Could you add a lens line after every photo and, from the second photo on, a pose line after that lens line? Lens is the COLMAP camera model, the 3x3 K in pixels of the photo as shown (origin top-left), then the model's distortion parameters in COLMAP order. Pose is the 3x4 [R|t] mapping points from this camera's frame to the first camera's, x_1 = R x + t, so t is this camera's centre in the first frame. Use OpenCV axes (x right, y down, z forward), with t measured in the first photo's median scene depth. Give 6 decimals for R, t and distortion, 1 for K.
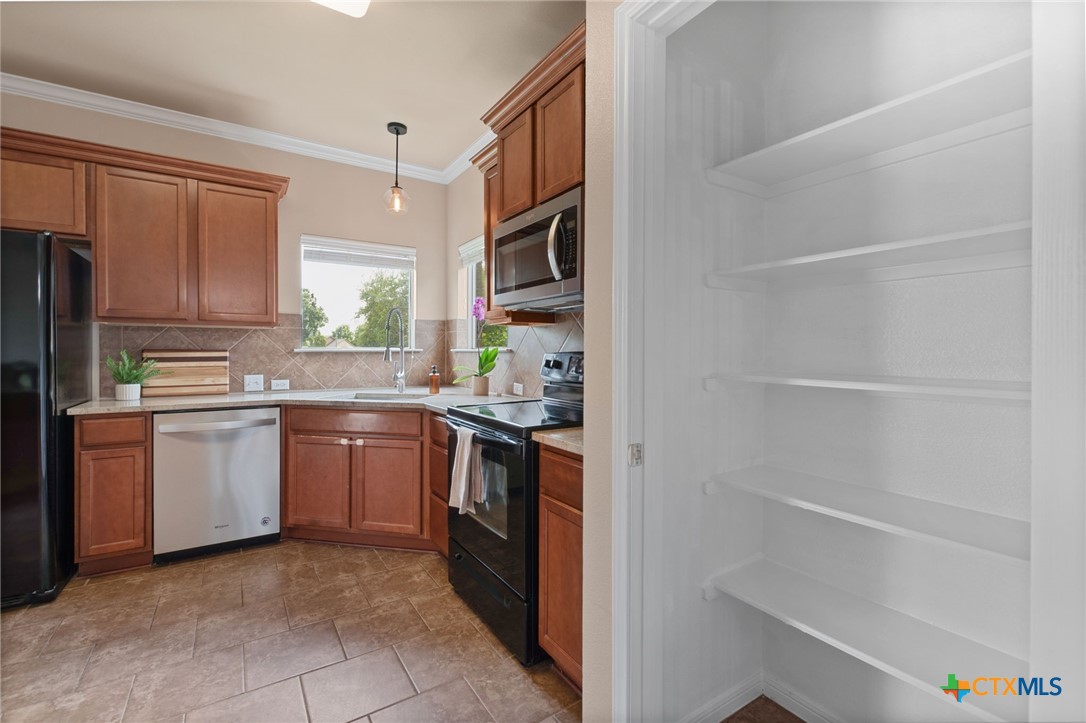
lens RADIAL K [[474.6, 0, 544.6], [0, 474.6, 353.6], [0, 0, 1]] dist [-0.000211, -0.000143]
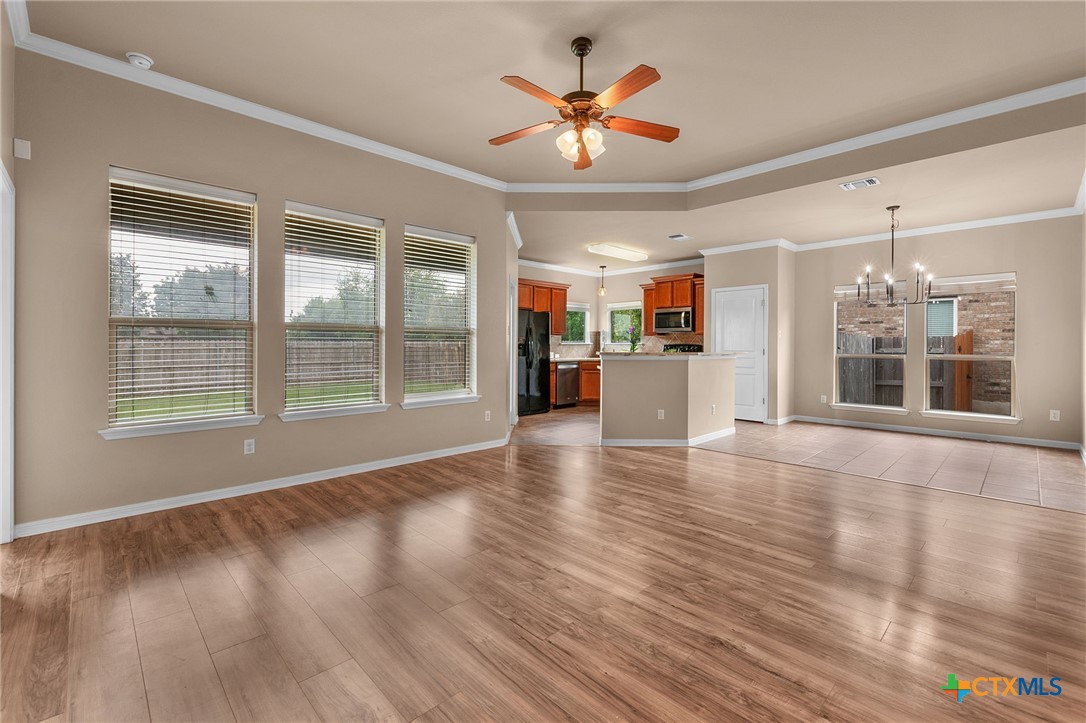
lens RADIAL K [[474.3, 0, 544.7], [0, 474.3, 343.9], [0, 0, 1]] dist [0.001400, 0.000221]
pose [[0.981737, 0.003245, 0.190214, -1.327826], [-0.000737, 0.999912, -0.013255, 0.037094], [-0.190240, 0.012873, 0.981653, -1.948890]]
